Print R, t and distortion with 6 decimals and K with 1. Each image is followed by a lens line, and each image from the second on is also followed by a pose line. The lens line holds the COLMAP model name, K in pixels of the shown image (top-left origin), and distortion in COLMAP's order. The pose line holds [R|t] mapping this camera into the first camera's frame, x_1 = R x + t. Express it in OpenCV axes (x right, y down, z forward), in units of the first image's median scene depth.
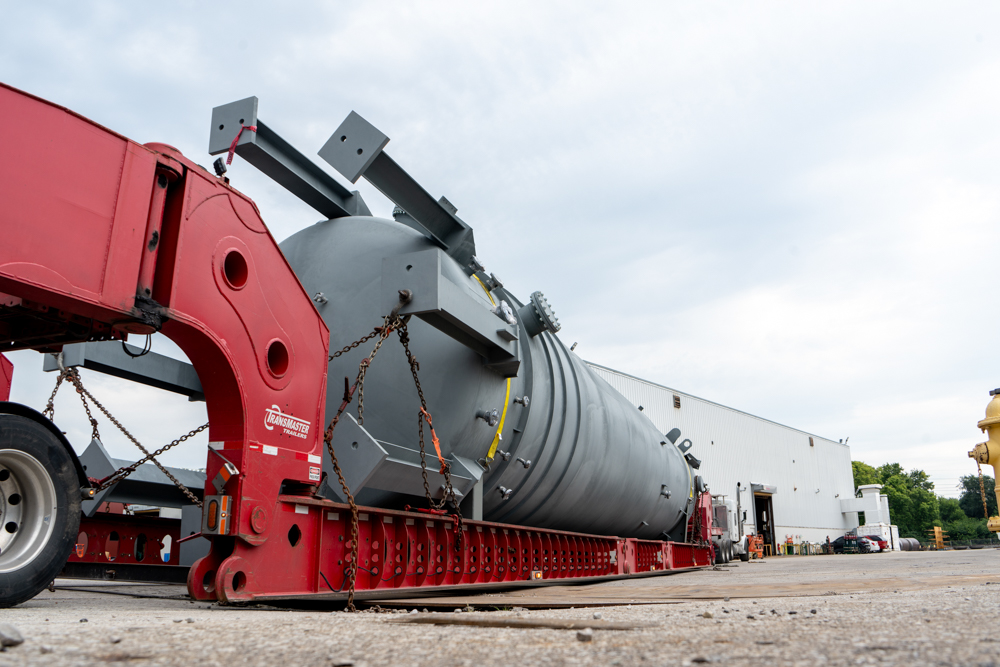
lens RADIAL K [[831.3, 0, 495.4], [0, 831.3, 338.3], [0, 0, 1]] dist [-0.135957, 0.049653]
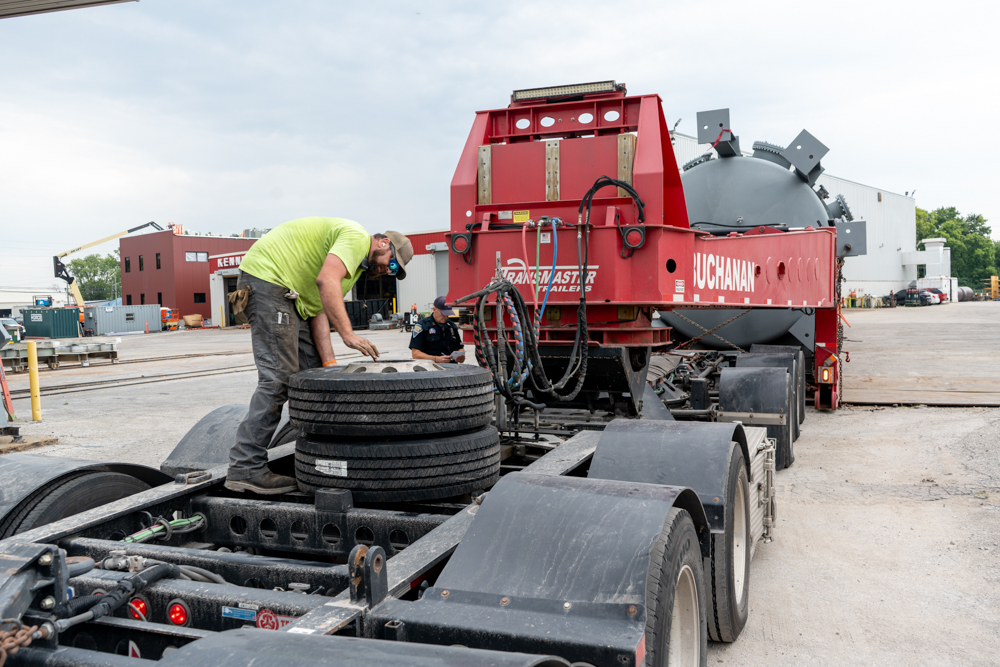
lens RADIAL K [[864.2, 0, 498.2], [0, 864.2, 336.1], [0, 0, 1]] dist [-0.002844, 0.005378]
pose [[0.999802, -0.016060, -0.011790, -0.437336], [0.018863, 0.953545, 0.300659, -0.229321], [0.006414, -0.300822, 0.953659, -0.470183]]
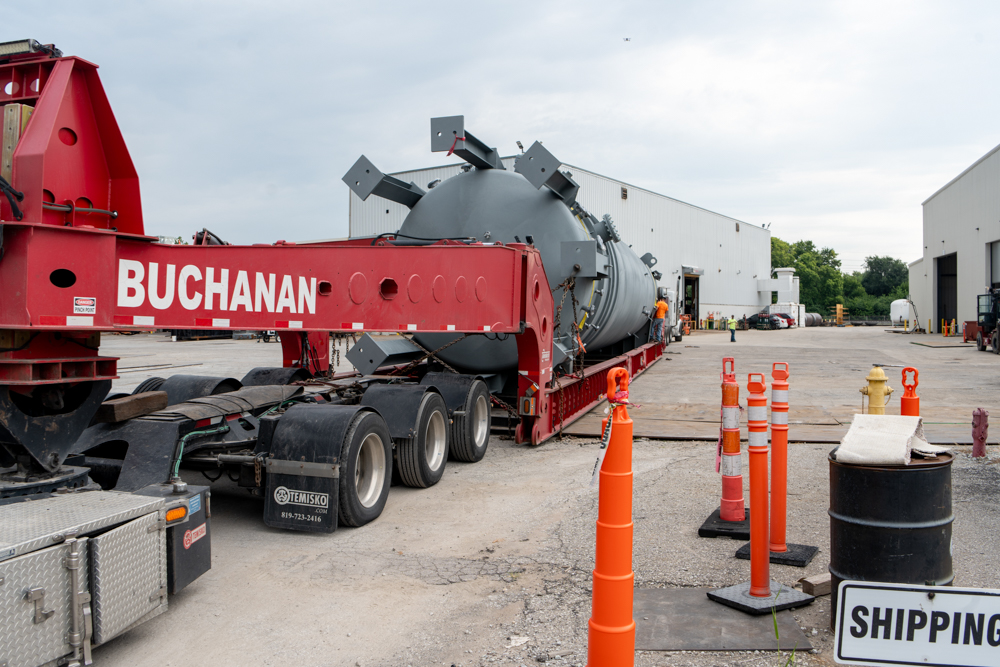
lens RADIAL K [[830.7, 0, 505.8], [0, 830.7, 348.9], [0, 0, 1]] dist [-0.123844, 0.015970]
pose [[0.994111, 0.007614, 0.108102, -0.221745], [-0.039950, 0.953021, 0.300258, -0.202567], [-0.100737, -0.302808, 0.947713, -0.355591]]
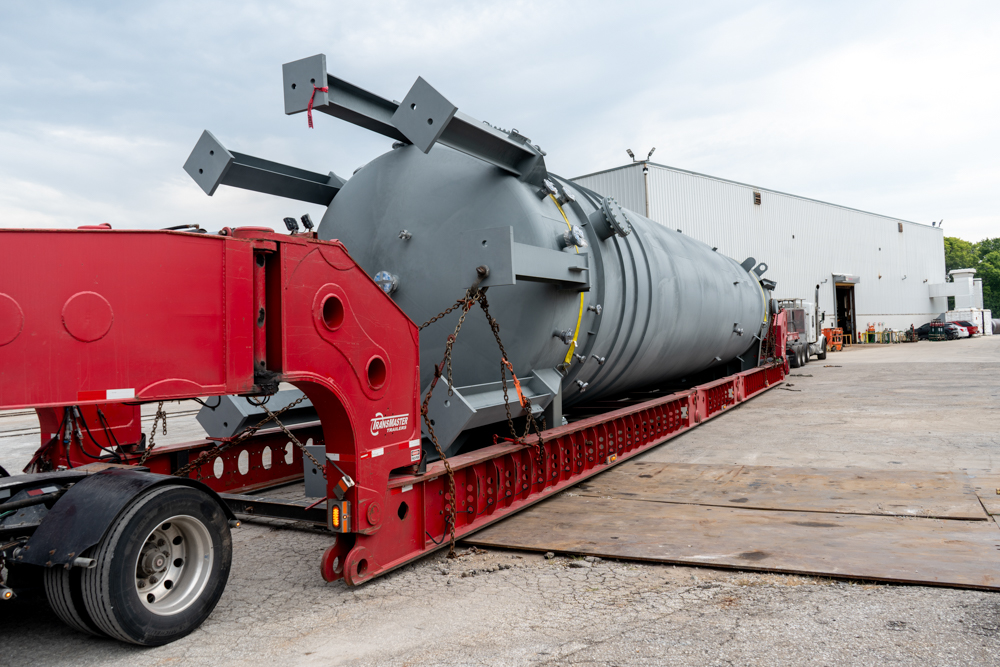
lens RADIAL K [[800.2, 0, 495.8], [0, 800.2, 340.4], [0, 0, 1]] dist [-0.014756, 0.006660]
pose [[0.993946, -0.029352, -0.105875, 0.008983], [0.056329, 0.963503, 0.261705, -0.117674], [0.094329, -0.266084, 0.959323, -0.020362]]
